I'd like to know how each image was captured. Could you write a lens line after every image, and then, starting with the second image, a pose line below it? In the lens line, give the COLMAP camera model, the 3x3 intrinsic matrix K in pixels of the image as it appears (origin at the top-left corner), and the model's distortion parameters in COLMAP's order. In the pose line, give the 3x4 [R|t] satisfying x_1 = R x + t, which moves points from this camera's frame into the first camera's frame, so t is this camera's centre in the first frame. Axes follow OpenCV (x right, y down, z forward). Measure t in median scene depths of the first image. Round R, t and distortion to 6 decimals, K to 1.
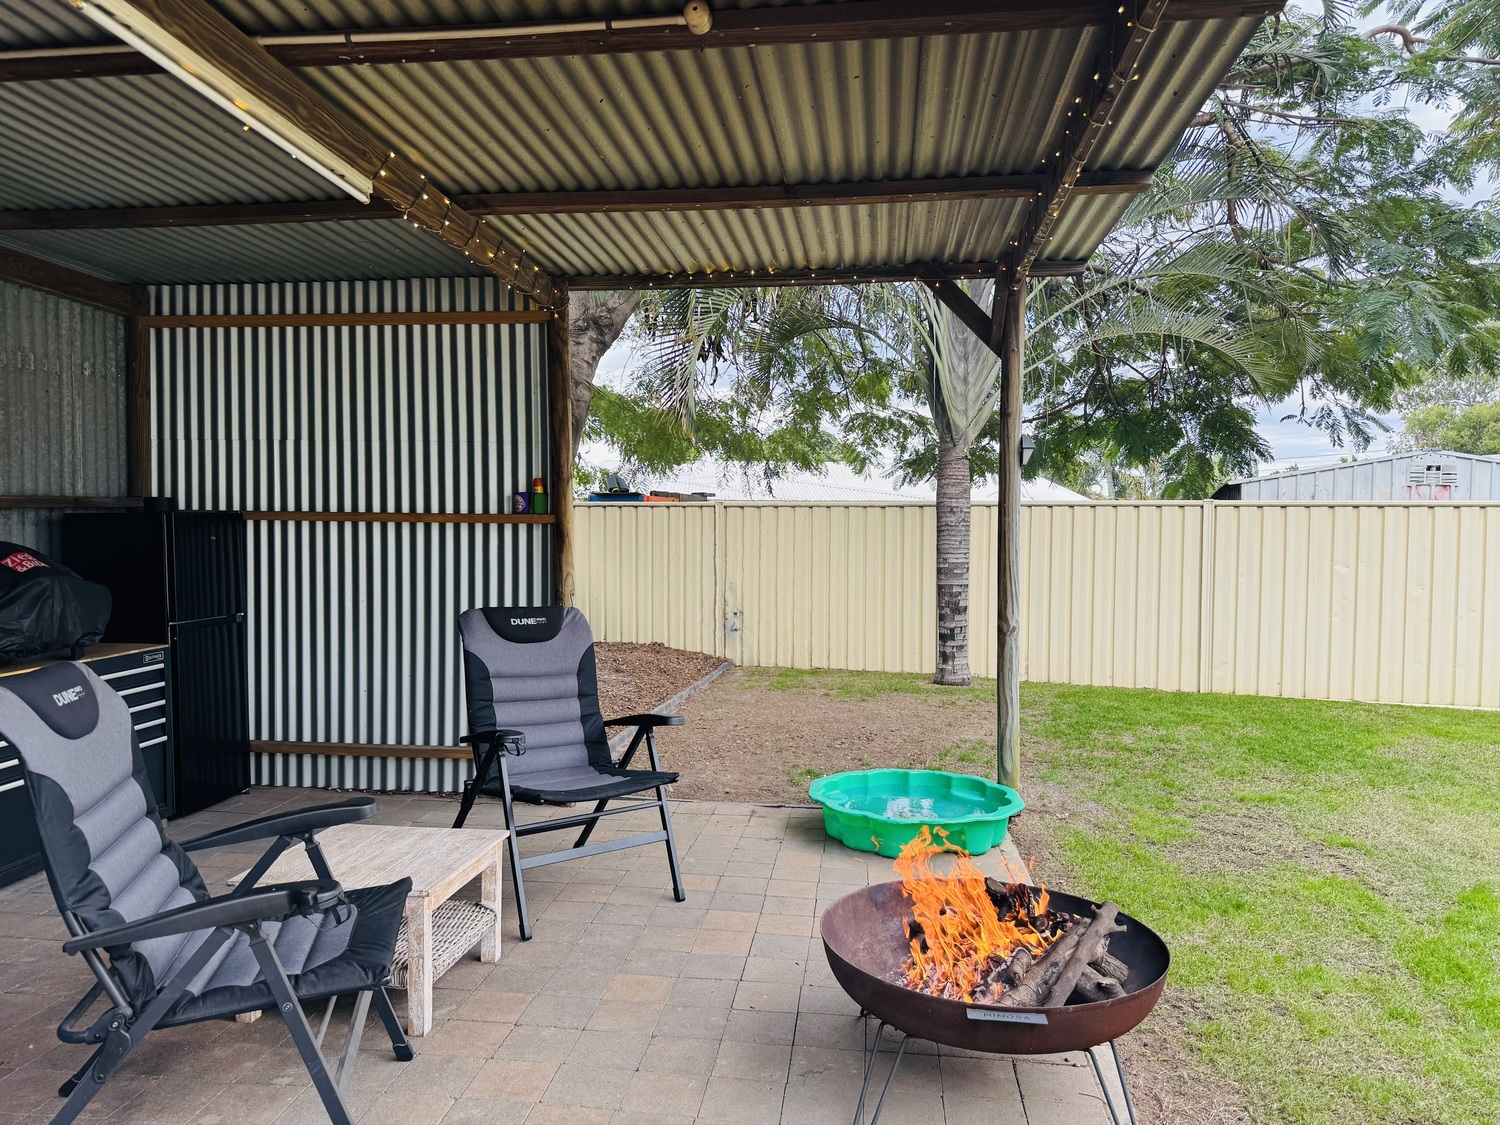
lens RADIAL K [[1044.5, 0, 728.3], [0, 1044.5, 589.4], [0, 0, 1]] dist [0.004236, -0.010563]
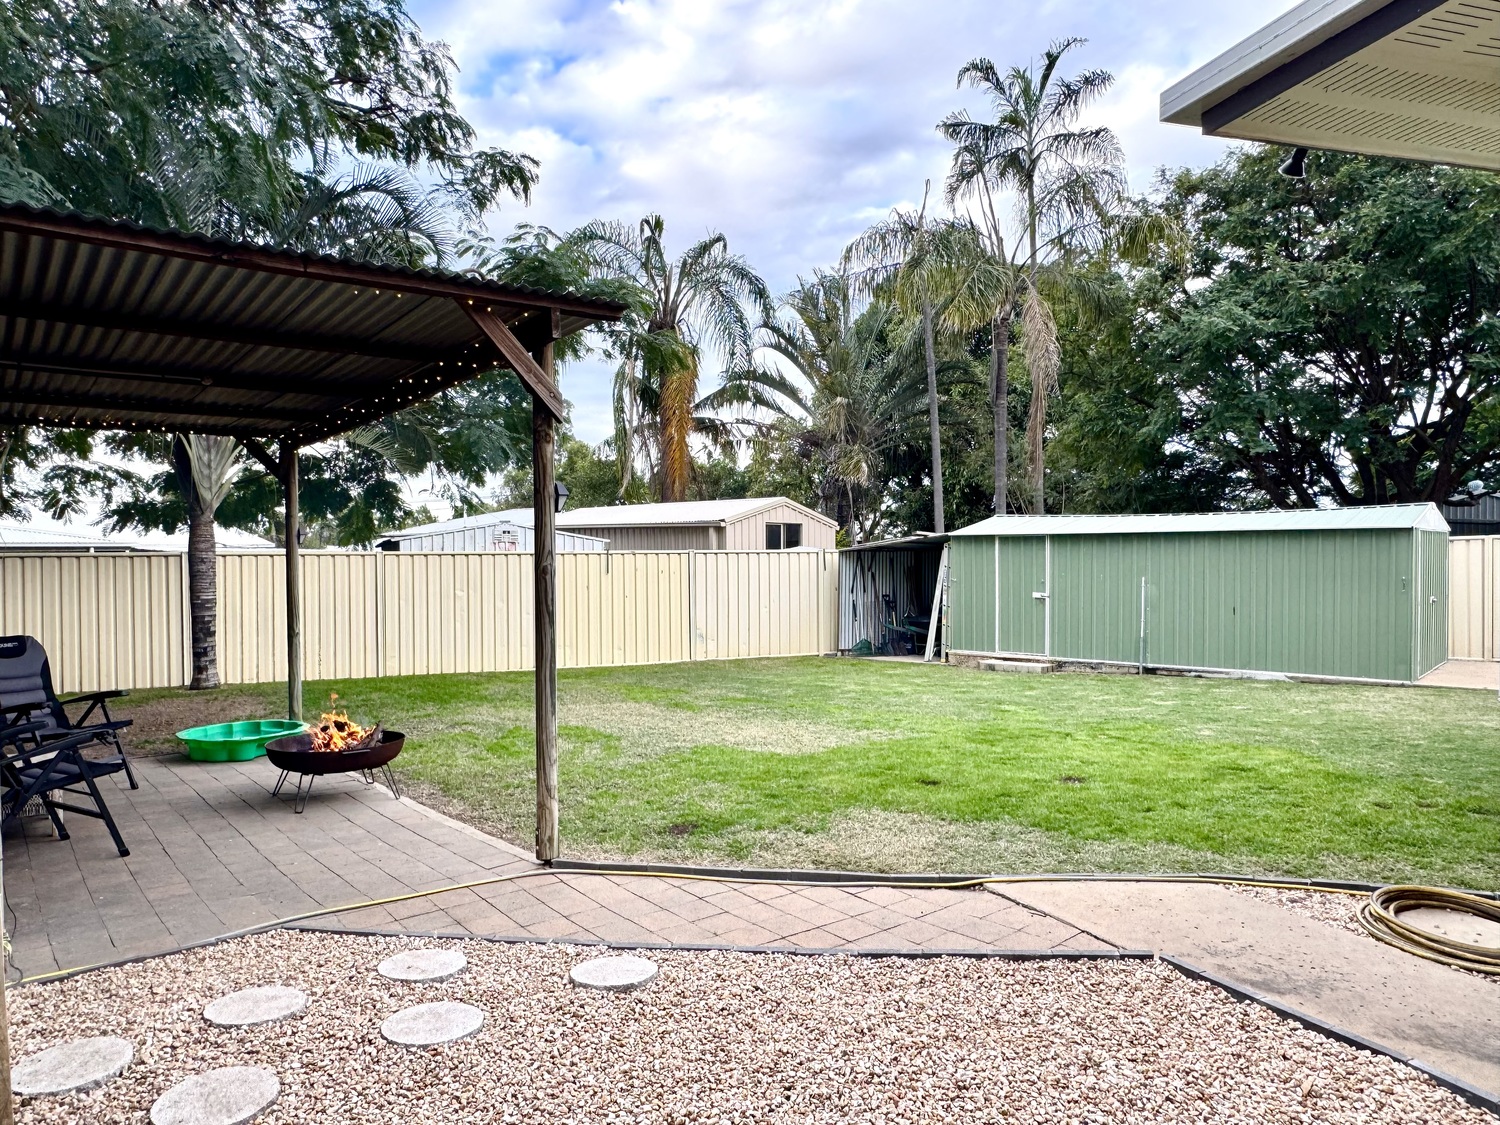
lens RADIAL K [[1001.1, 0, 748.5], [0, 1001.1, 569.6], [0, 0, 1]] dist [-0.036384, -0.001750]
pose [[0.689672, -0.014750, 0.723971, -0.150252], [0.049095, 0.998444, -0.026426, 0.003339], [-0.722455, 0.053769, 0.689324, -0.263998]]
